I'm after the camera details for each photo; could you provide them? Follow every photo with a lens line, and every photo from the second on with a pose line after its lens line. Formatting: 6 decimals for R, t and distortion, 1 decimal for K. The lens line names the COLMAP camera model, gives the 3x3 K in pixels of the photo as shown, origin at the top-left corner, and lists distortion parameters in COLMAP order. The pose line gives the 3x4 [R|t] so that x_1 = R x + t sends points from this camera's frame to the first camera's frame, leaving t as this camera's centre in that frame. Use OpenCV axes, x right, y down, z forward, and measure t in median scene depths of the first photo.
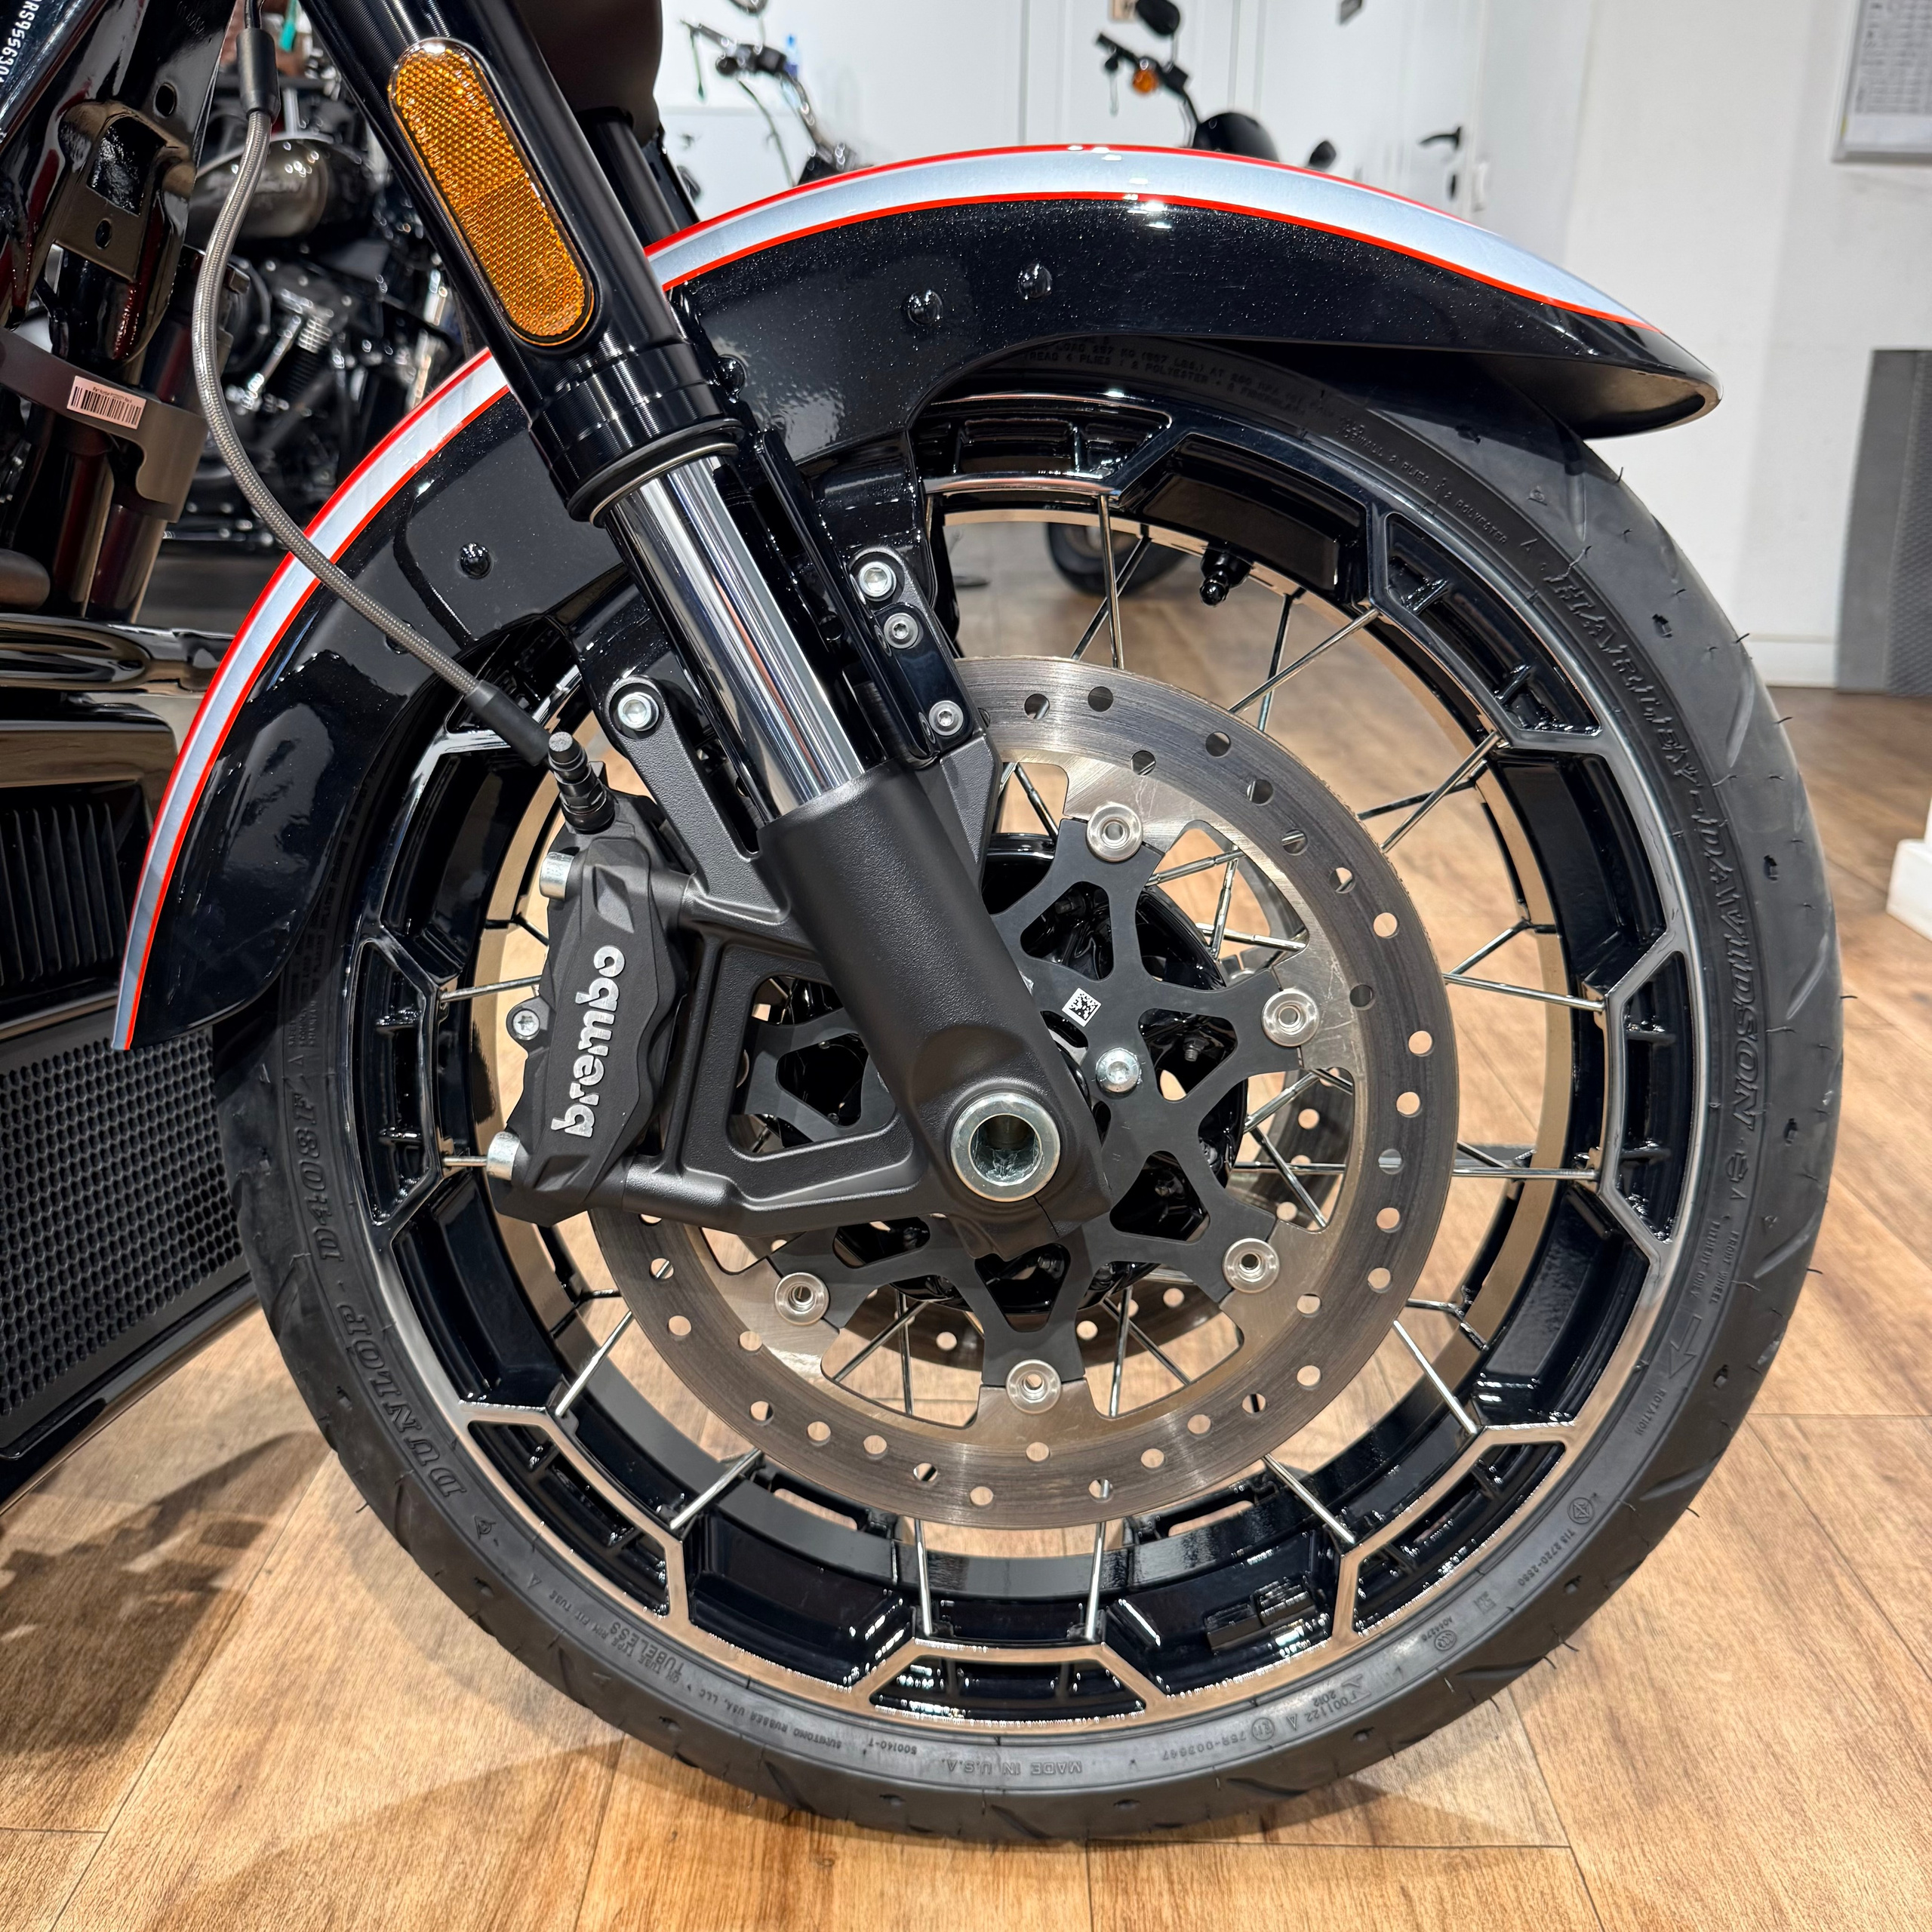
lens RADIAL K [[1836.0, 0, 952.9], [0, 1836.0, 958.3], [0, 0, 1]] dist [0.072712, -0.158150]
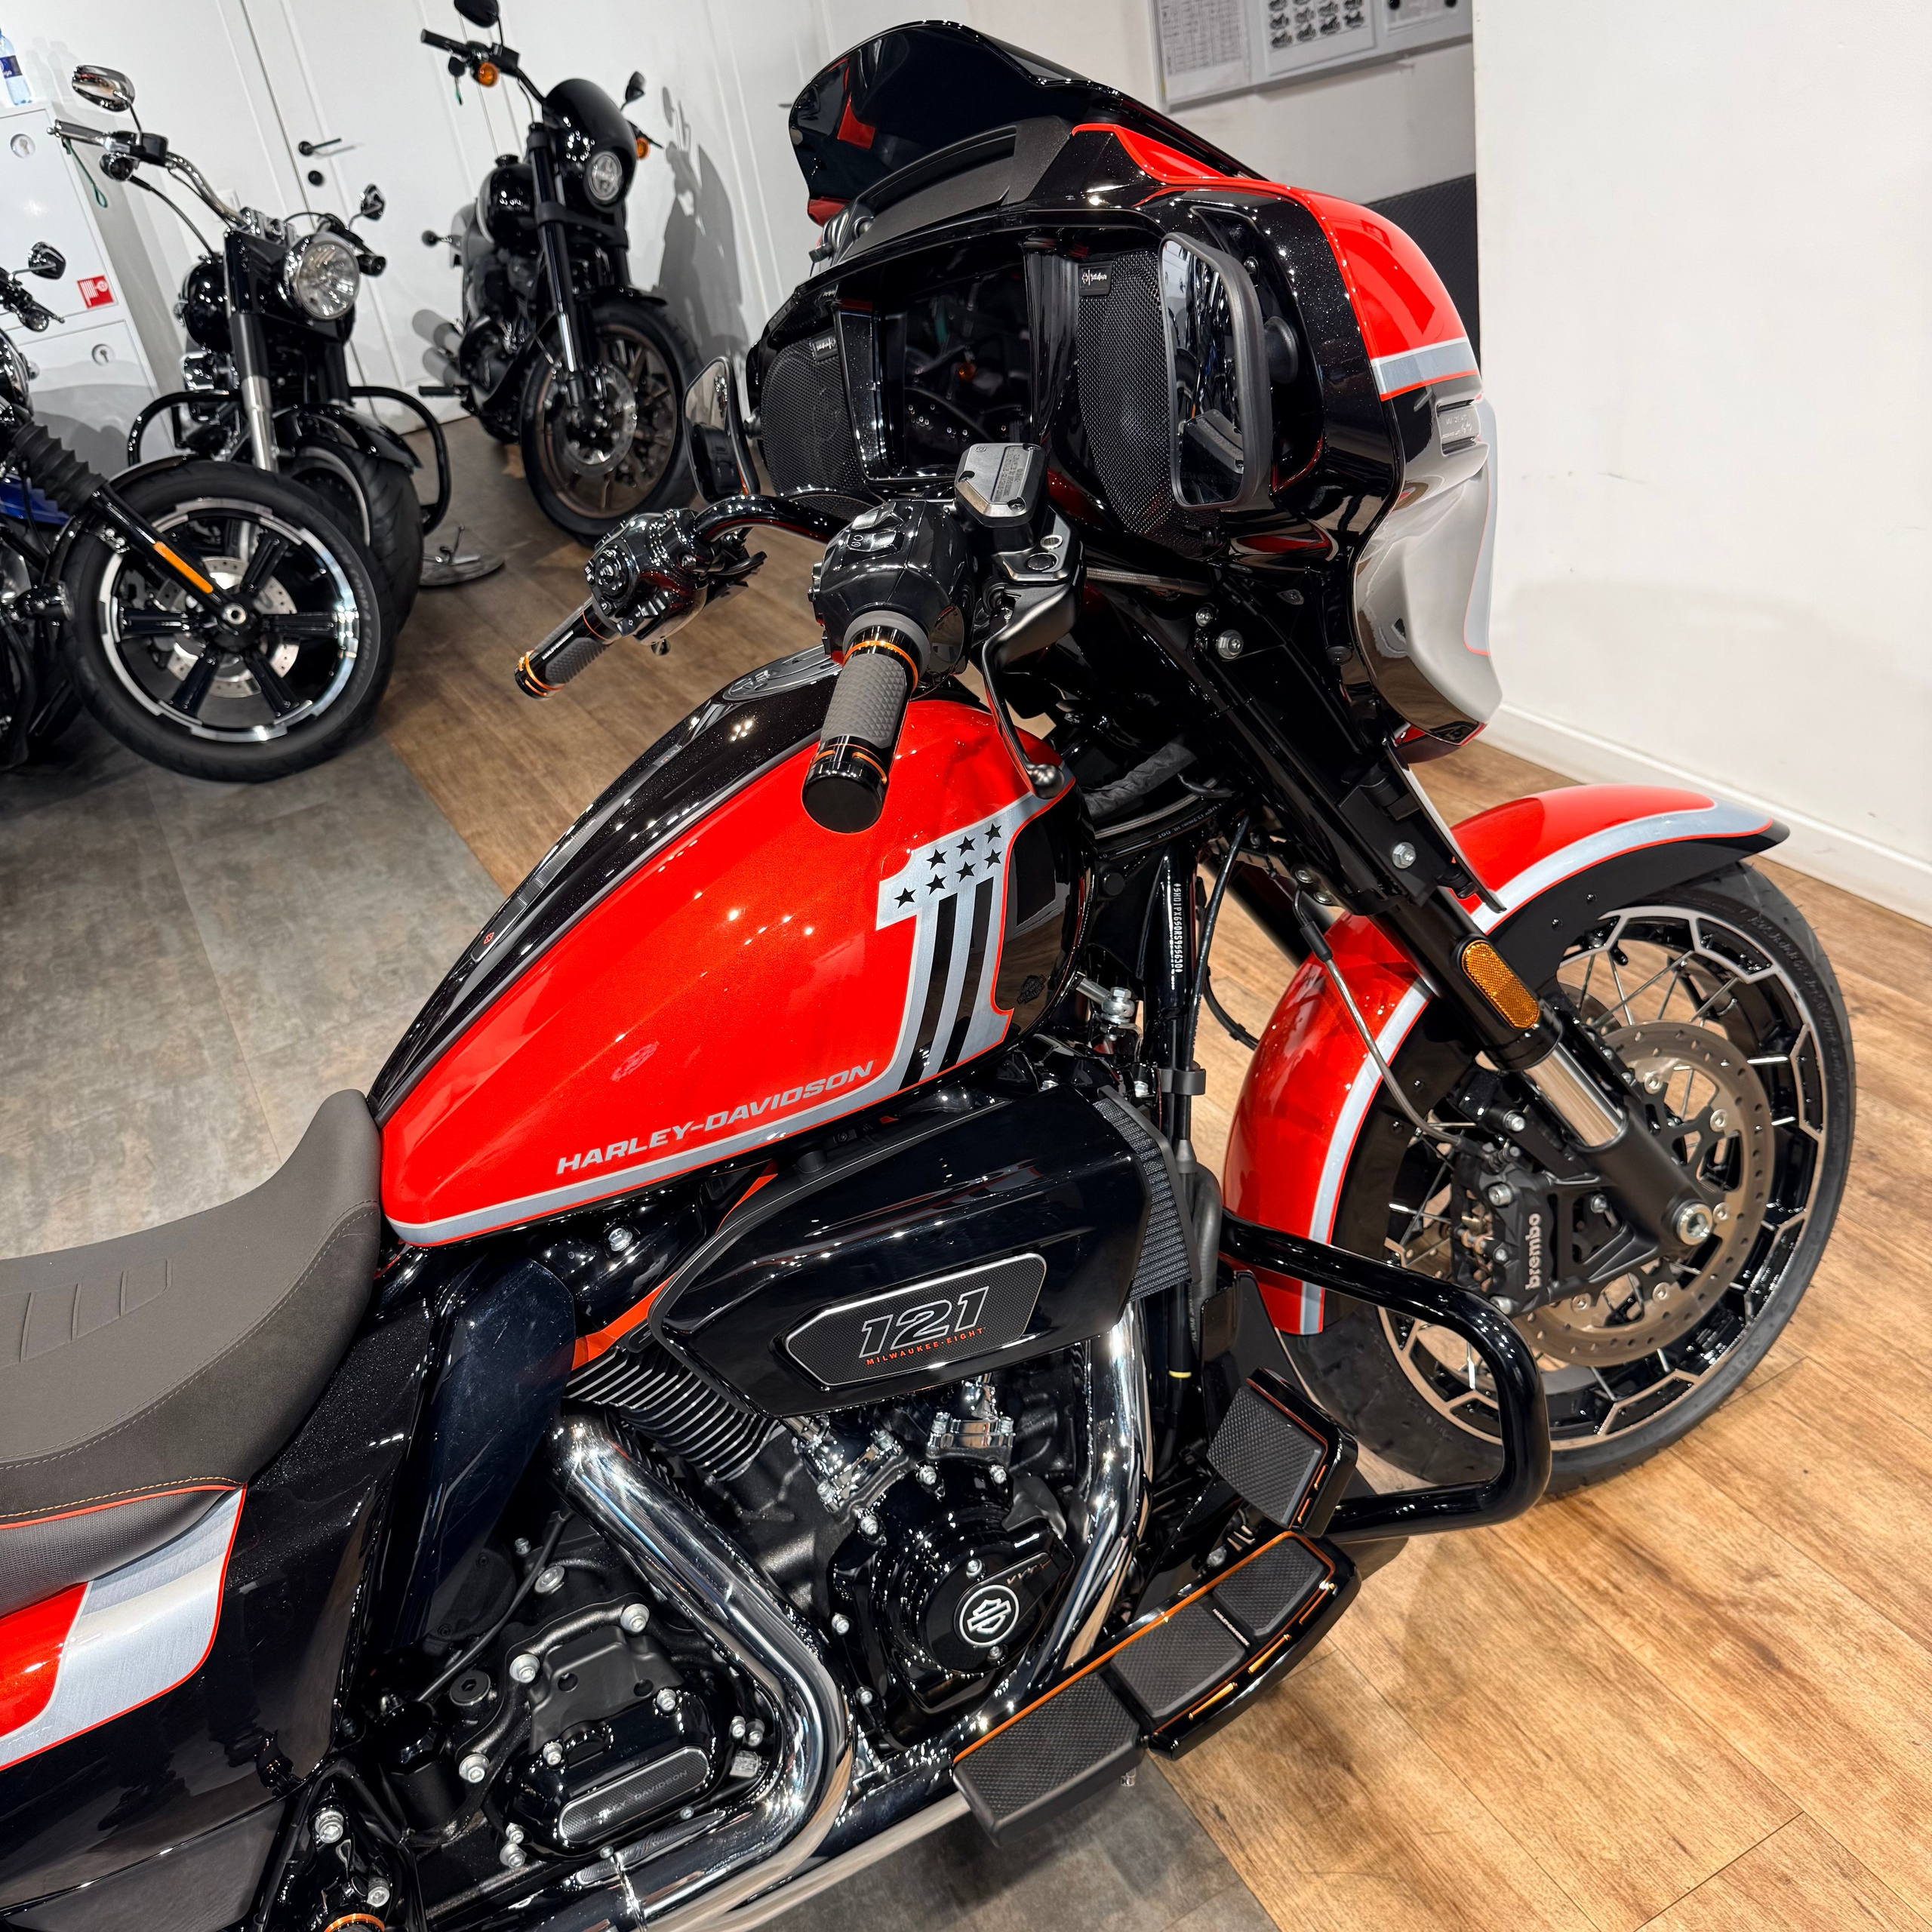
lens RADIAL K [[1829.0, 0, 963.6], [0, 1829.0, 958.6], [0, 0, 1]] dist [0.057072, -0.108225]
pose [[0.862666, -0.376855, 0.337324, -1.303293], [0.315859, 0.922317, 0.222631, -0.937090], [-0.395019, -0.085510, 0.914685, -0.778204]]
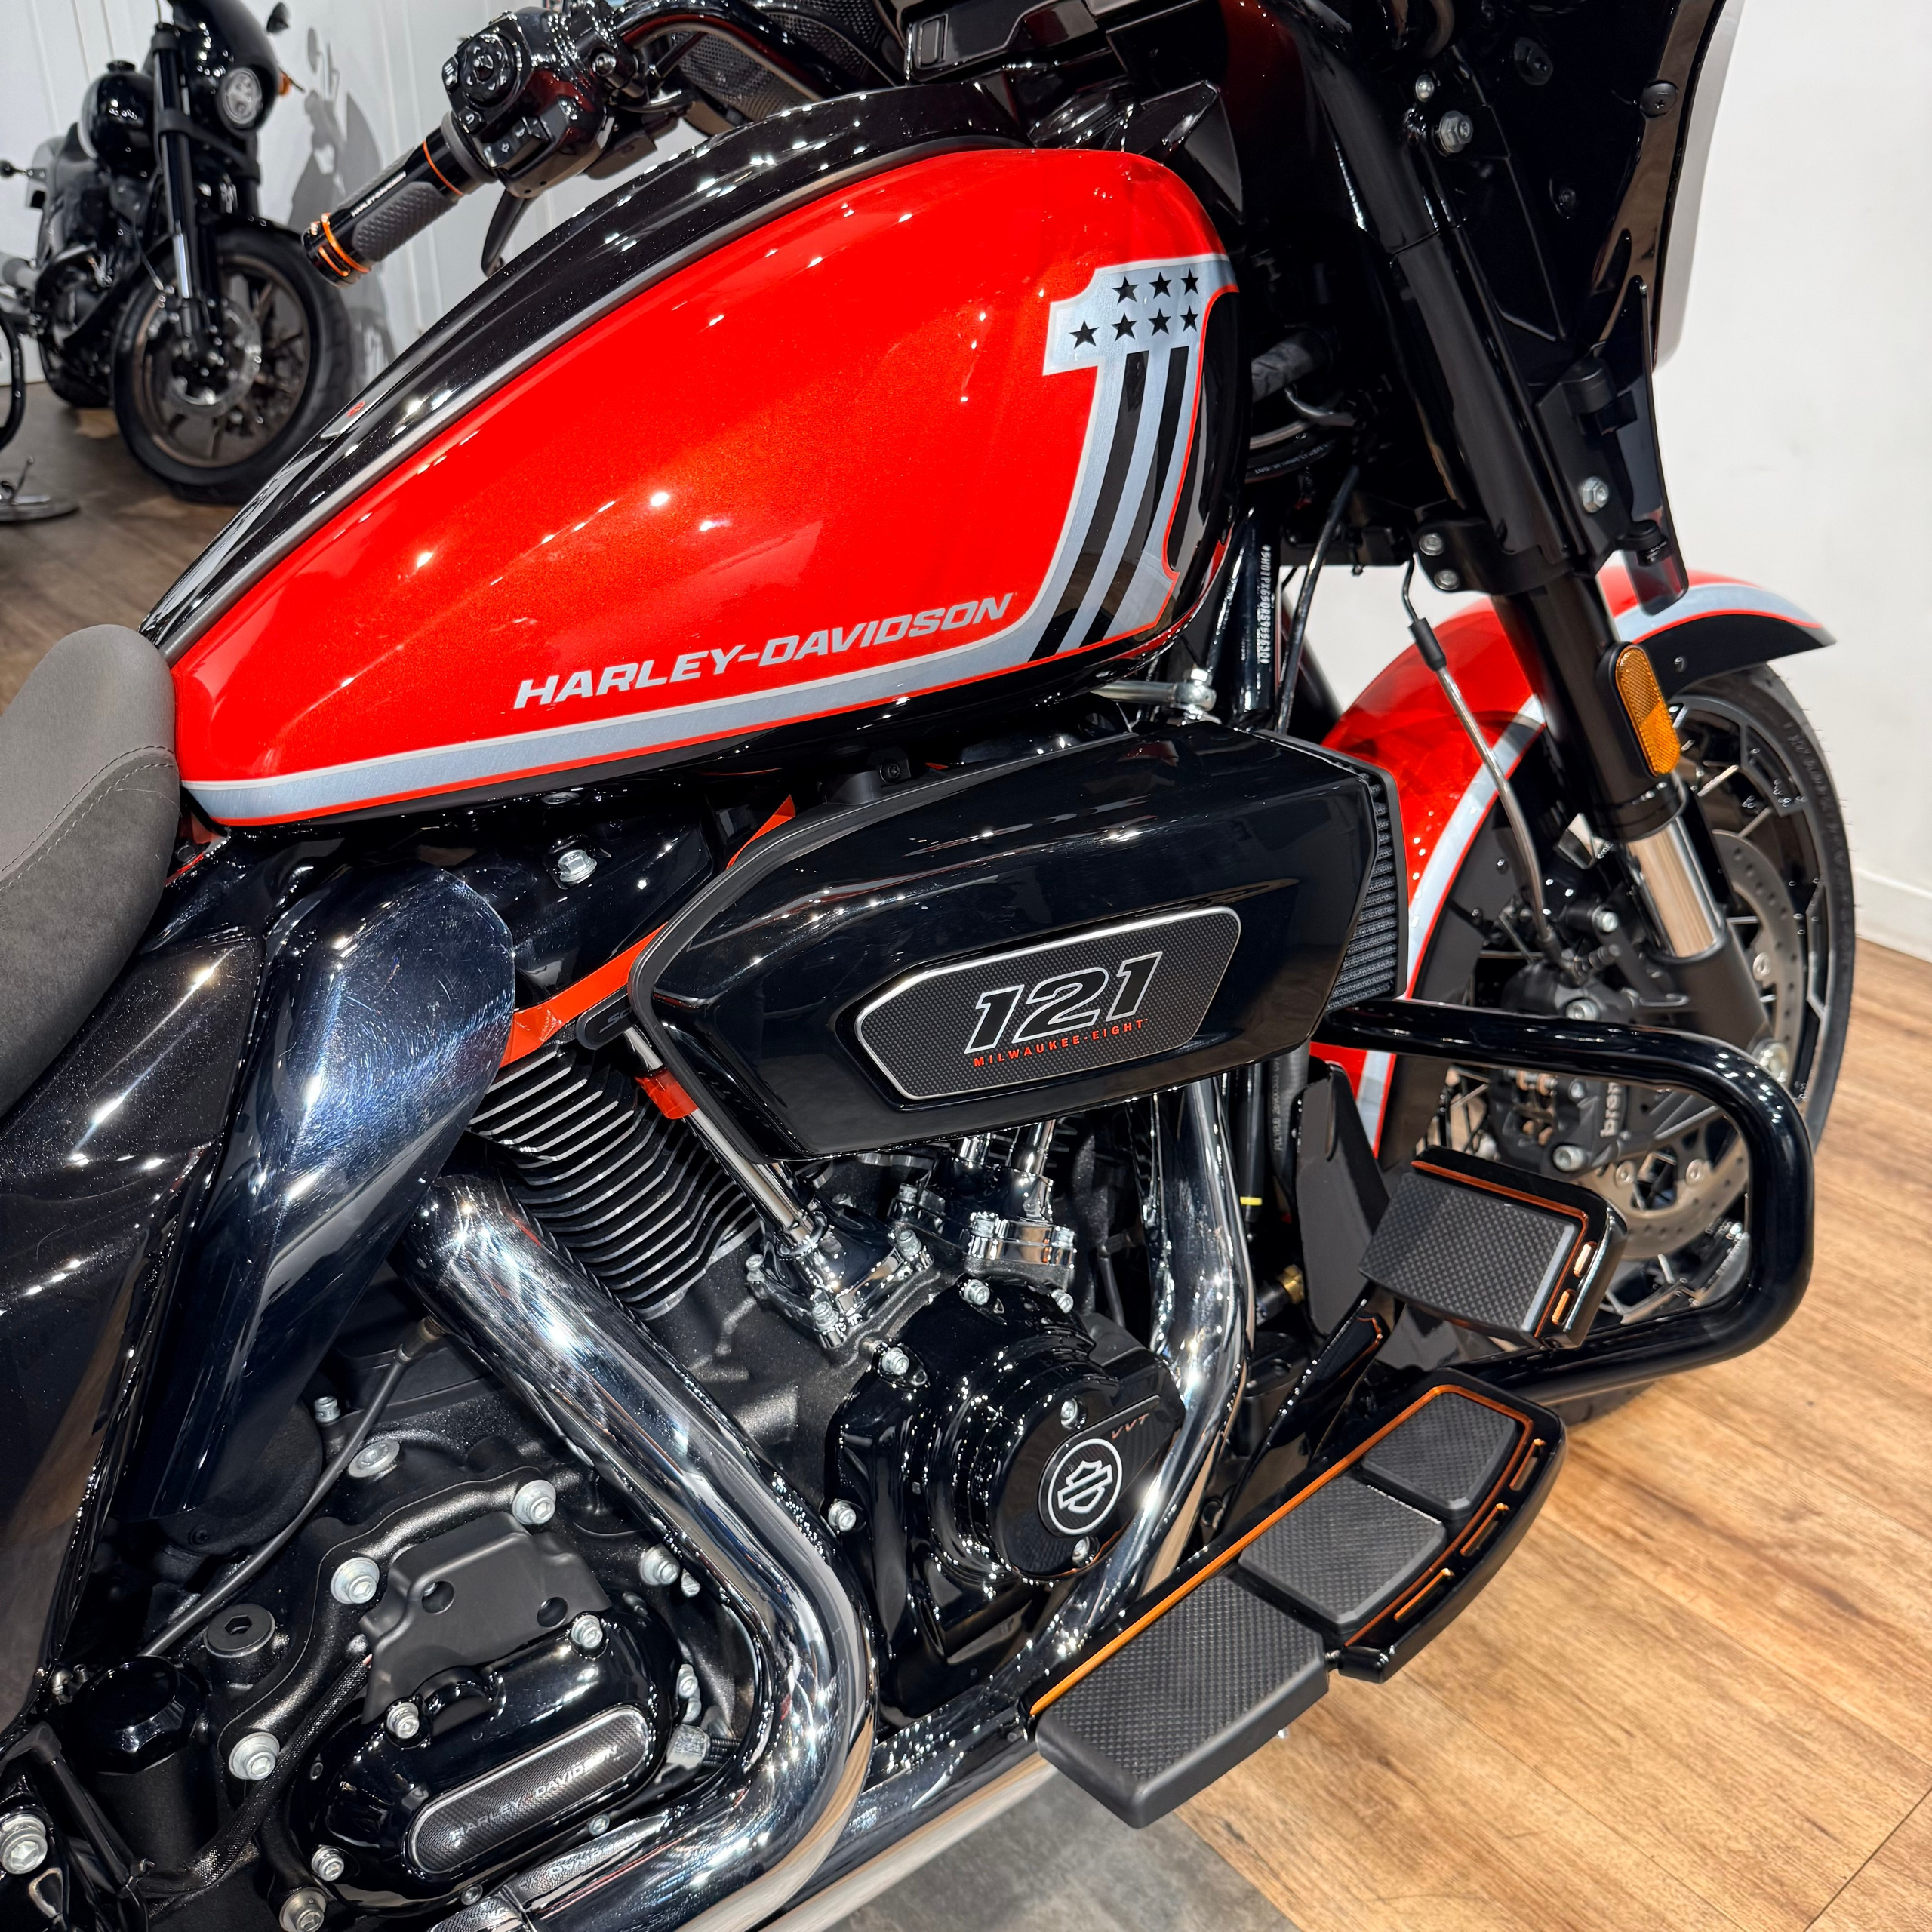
lens RADIAL K [[1829.0, 0, 963.6], [0, 1829.0, 958.6], [0, 0, 1]] dist [0.057072, -0.108225]
pose [[0.765023, -0.298923, 0.570425, -1.544909], [0.216457, 0.953570, 0.209405, -0.554831], [-0.606537, -0.036727, 0.794207, -0.125255]]
